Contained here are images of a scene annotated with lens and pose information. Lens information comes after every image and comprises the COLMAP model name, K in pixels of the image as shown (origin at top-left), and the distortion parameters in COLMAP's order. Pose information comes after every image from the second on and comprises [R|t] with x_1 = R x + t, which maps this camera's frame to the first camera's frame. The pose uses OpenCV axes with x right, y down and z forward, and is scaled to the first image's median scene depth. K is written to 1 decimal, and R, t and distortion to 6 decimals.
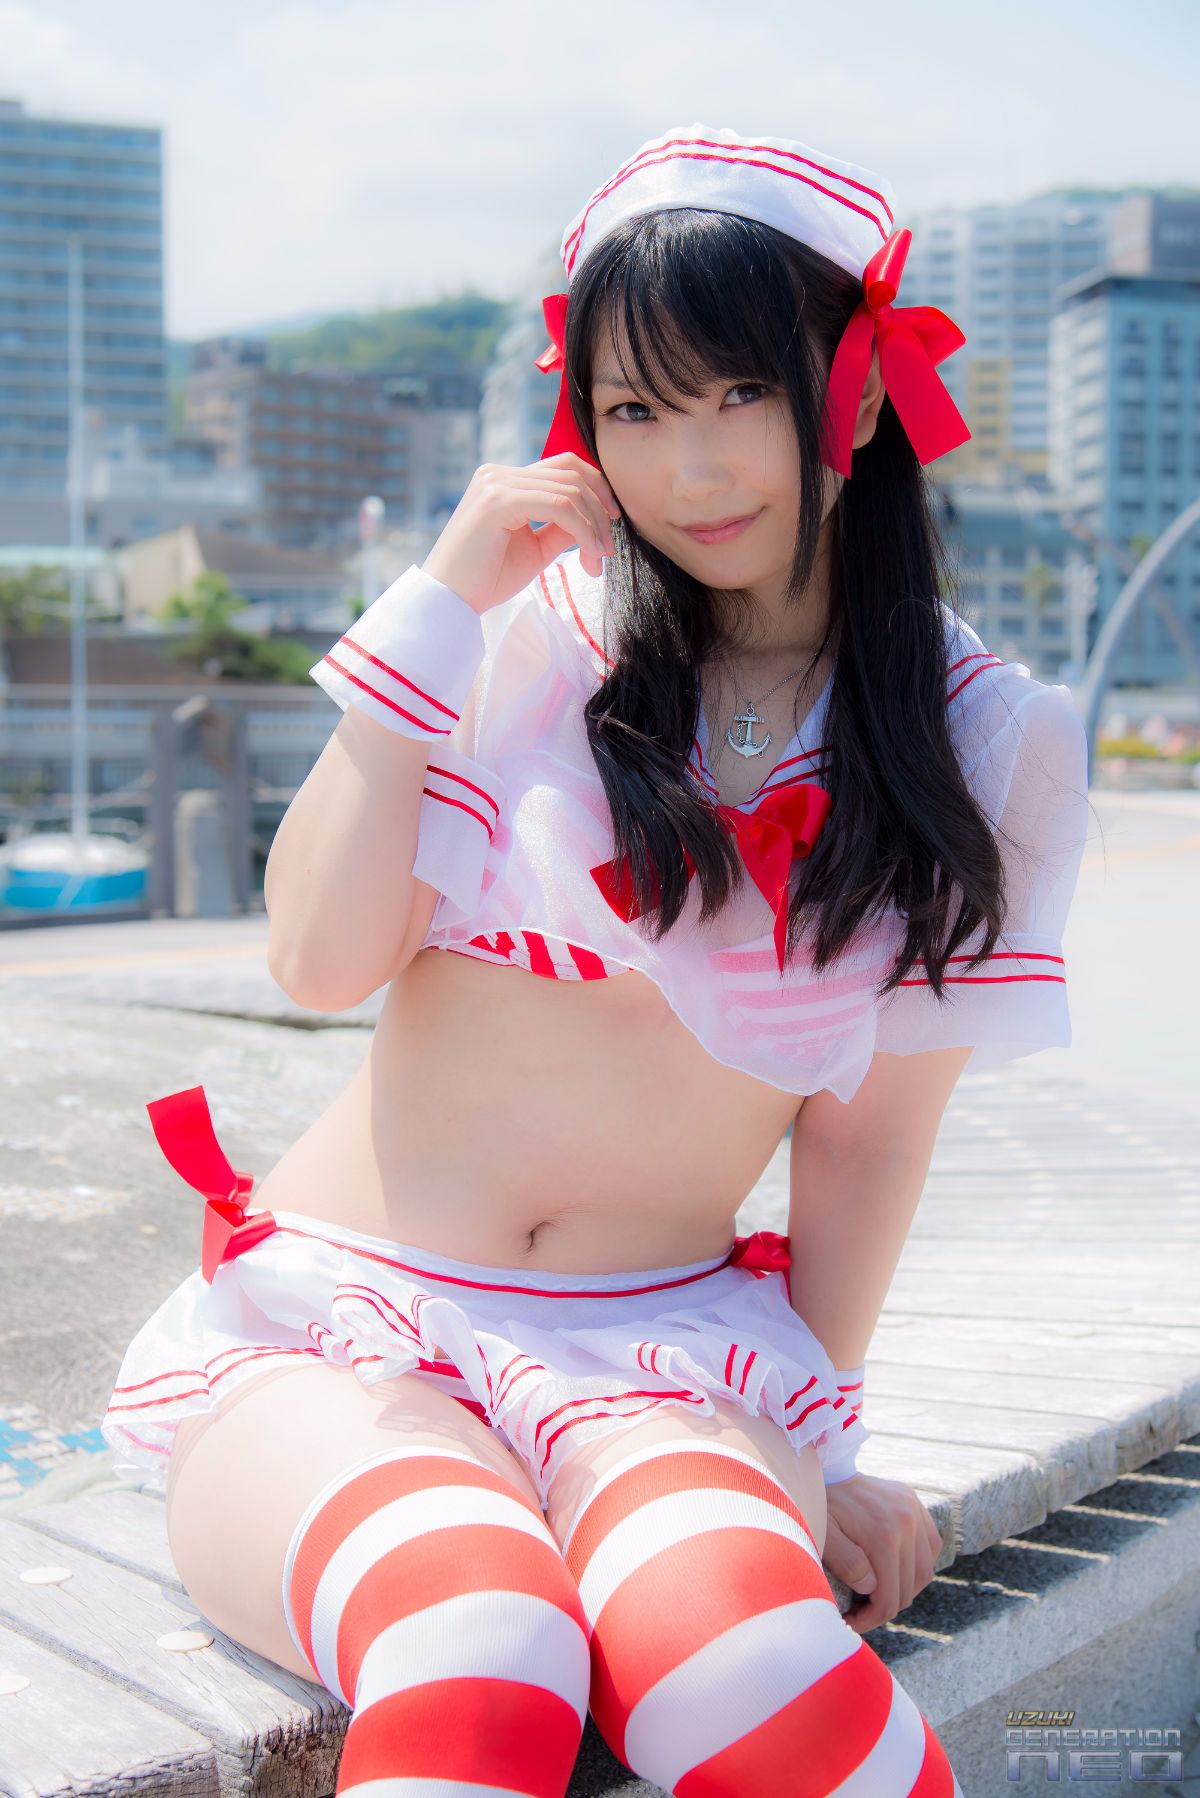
lens RADIAL K [[2530.8, 0, 600.0], [0, 2530.8, 899.0], [0, 0, 1]] dist [0.029190, -0.182409]
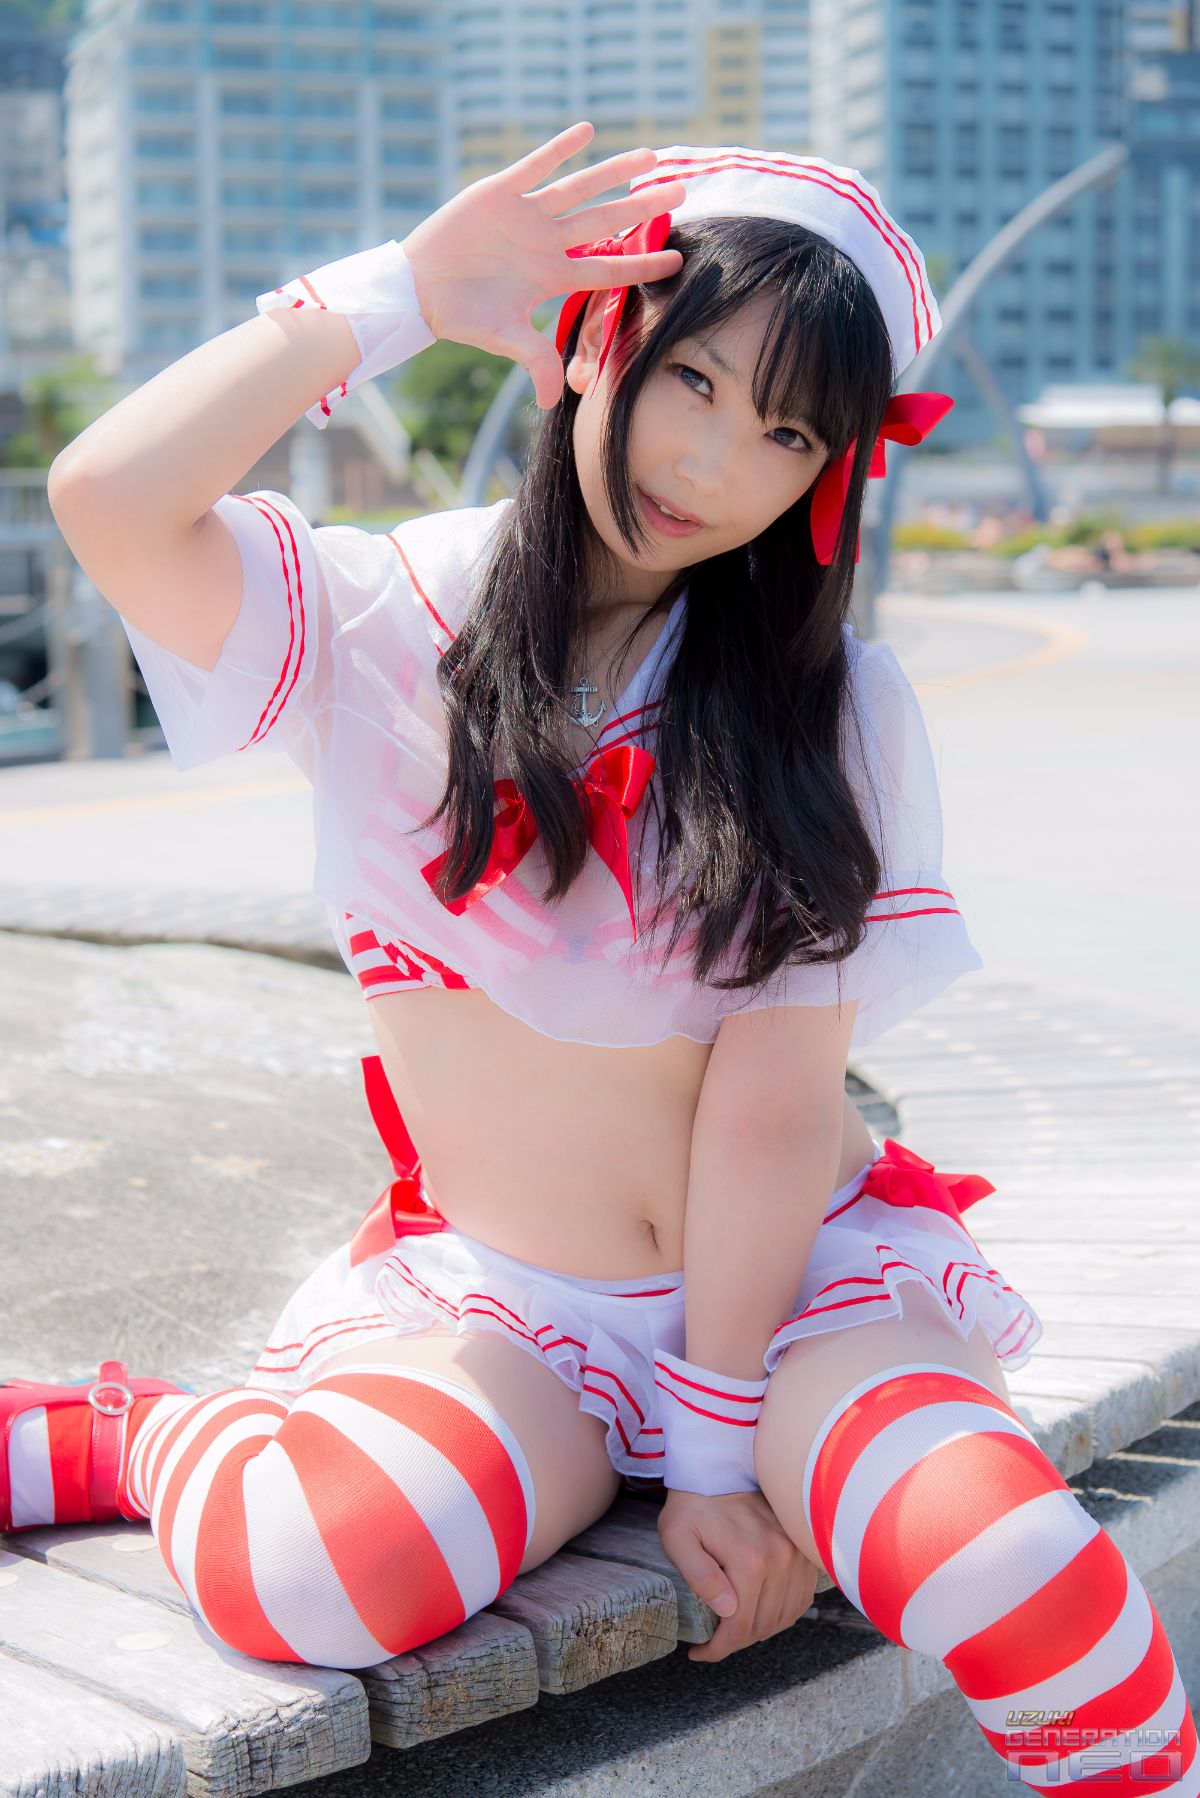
lens RADIAL K [[3469.3, 0, 531.1], [0, 3469.3, 895.1], [0, 0, 1]] dist [0.005744, -0.053658]
pose [[0.993715, -0.024465, 0.109236, -0.188156], [0.018854, 0.998464, 0.052104, -0.042875], [-0.110343, -0.049717, 0.992649, -0.307892]]
